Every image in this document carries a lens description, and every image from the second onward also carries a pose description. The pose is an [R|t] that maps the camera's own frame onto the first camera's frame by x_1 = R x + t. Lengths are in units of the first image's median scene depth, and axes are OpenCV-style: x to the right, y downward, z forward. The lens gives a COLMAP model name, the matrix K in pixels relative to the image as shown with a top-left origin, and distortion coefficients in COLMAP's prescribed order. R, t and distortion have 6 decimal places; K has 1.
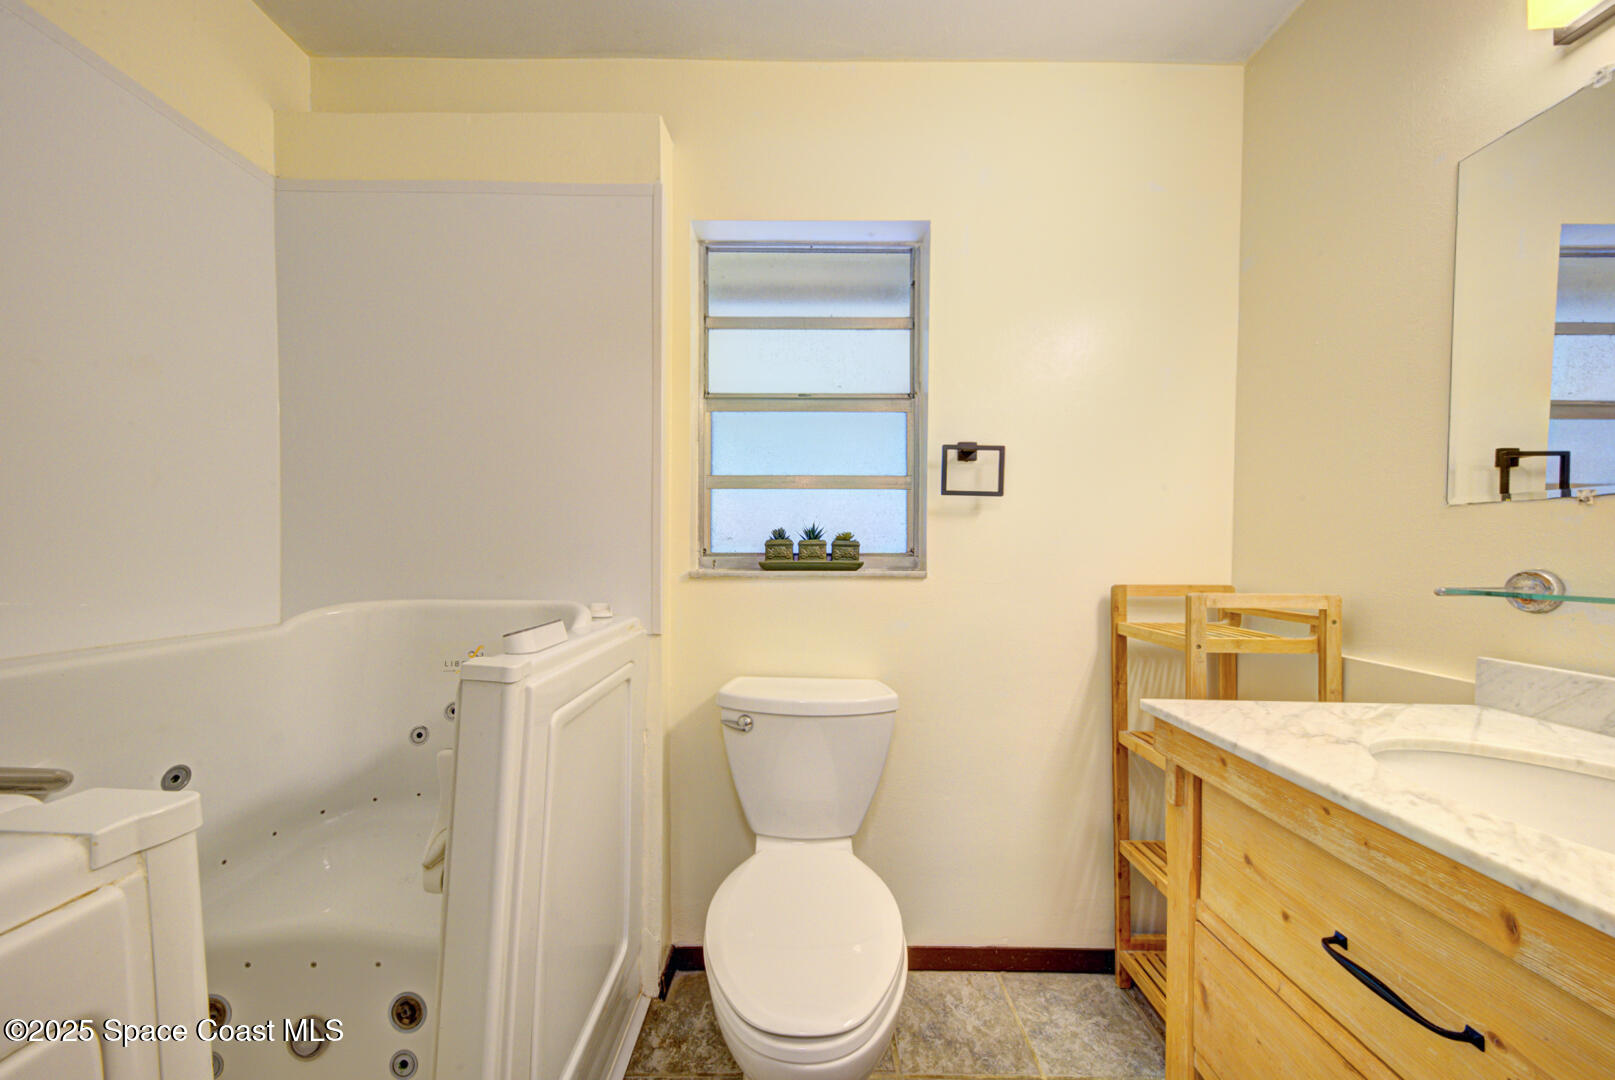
lens RADIAL K [[556.8, 0, 805.7], [0, 556.8, 546.0], [0, 0, 1]] dist [0.018104, -0.000041]
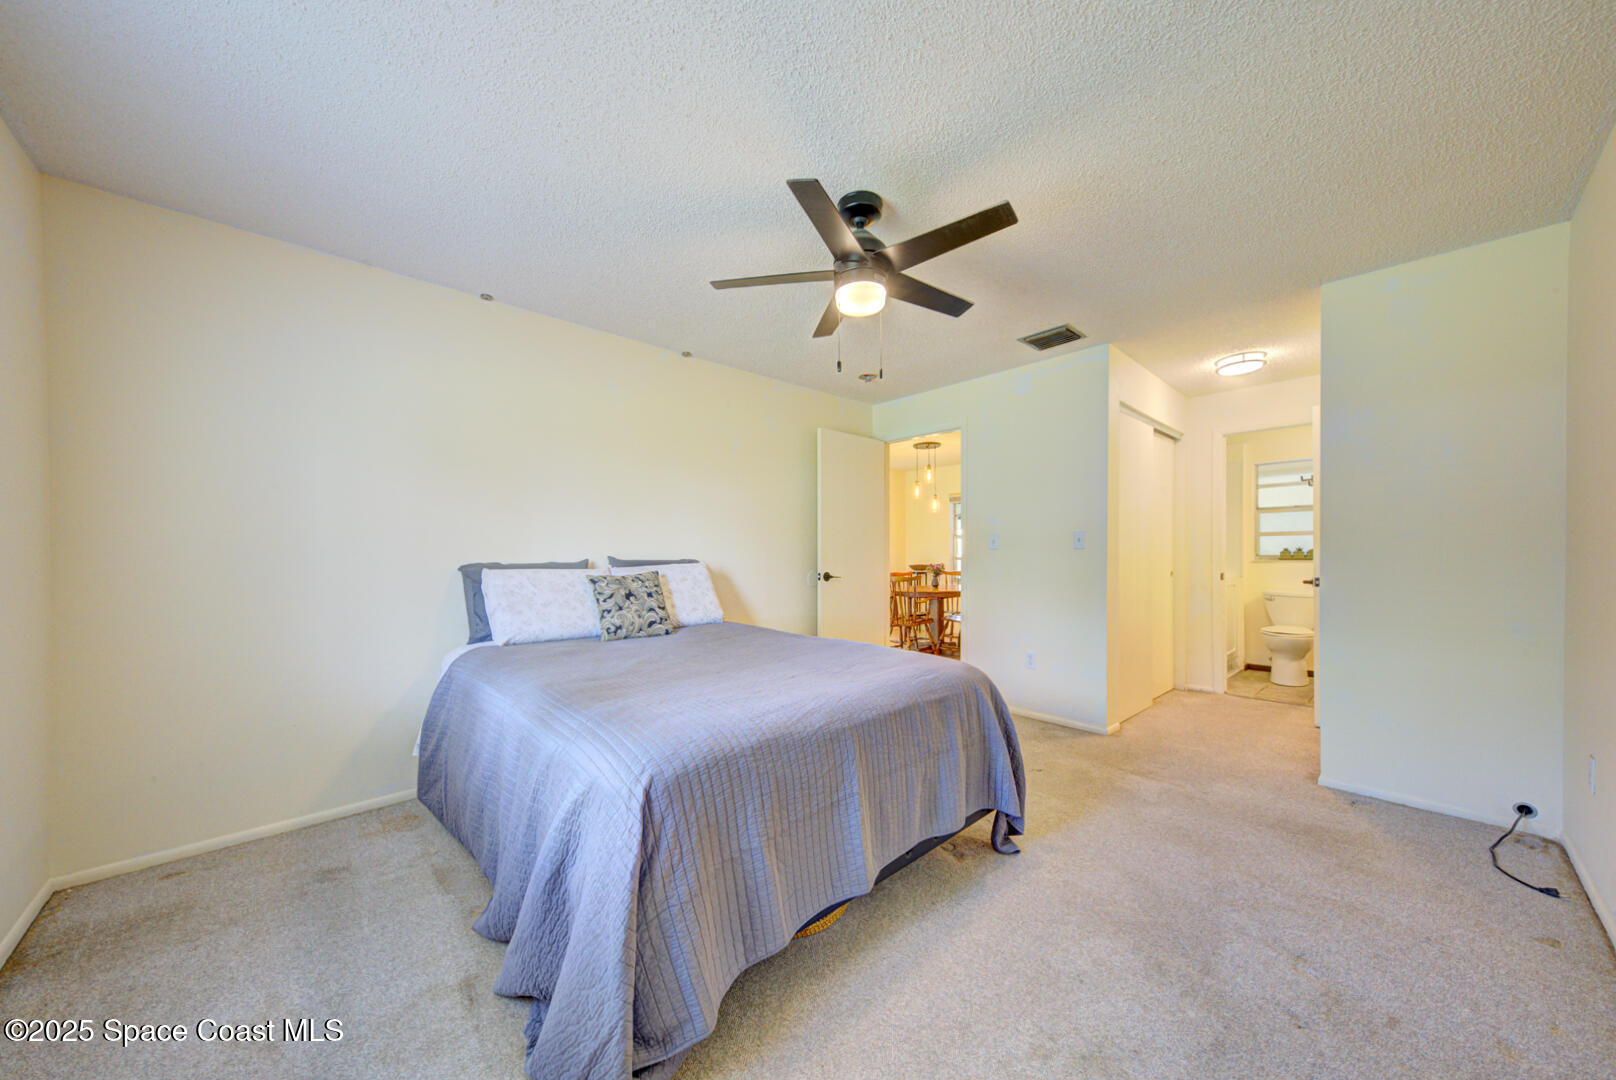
lens RADIAL K [[557.1, 0, 804.4], [0, 557.1, 542.2], [0, 0, 1]] dist [0.018104, -0.000041]
pose [[0.663011, -0.013438, -0.748489, 0.568592], [0.007215, 0.999907, -0.011561, -0.046905], [0.748575, 0.002265, 0.663046, -3.386894]]
